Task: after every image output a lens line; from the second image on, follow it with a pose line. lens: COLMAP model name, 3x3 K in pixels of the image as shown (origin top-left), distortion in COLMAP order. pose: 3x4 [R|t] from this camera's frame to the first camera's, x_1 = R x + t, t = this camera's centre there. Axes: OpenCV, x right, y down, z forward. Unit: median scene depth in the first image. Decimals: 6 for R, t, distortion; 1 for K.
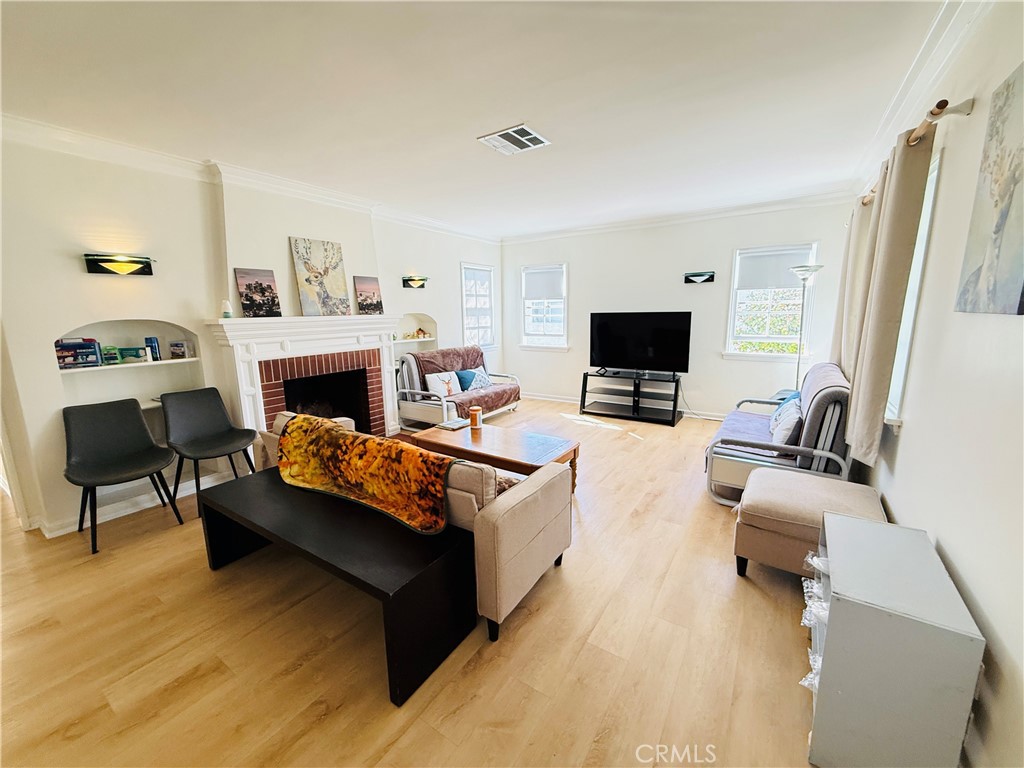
lens RADIAL K [[410.3, 0, 509.7], [0, 410.3, 383.6], [0, 0, 1]] dist [-0.000331, 0.000552]
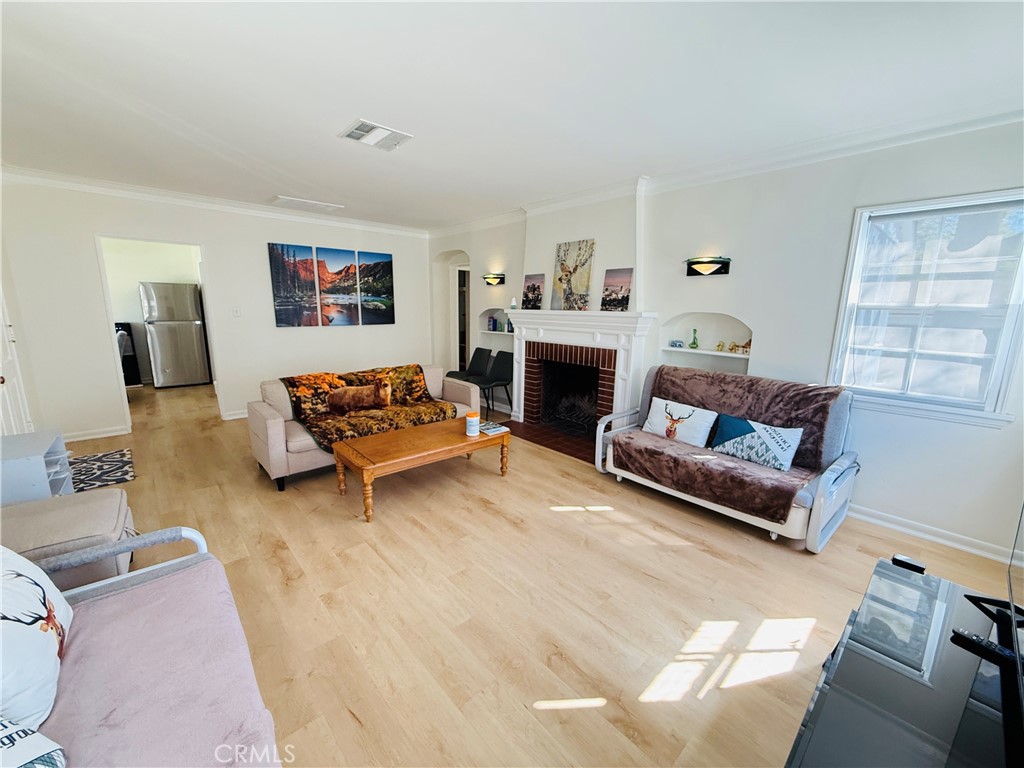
lens RADIAL K [[410.3, 0, 508.8], [0, 410.3, 384.8], [0, 0, 1]] dist [-0.000331, 0.000552]
pose [[-0.251594, 0.198603, -0.947237, 0.651538], [-0.177394, 0.952676, 0.246860, -0.211362], [0.951437, 0.230143, -0.204456, 1.081815]]
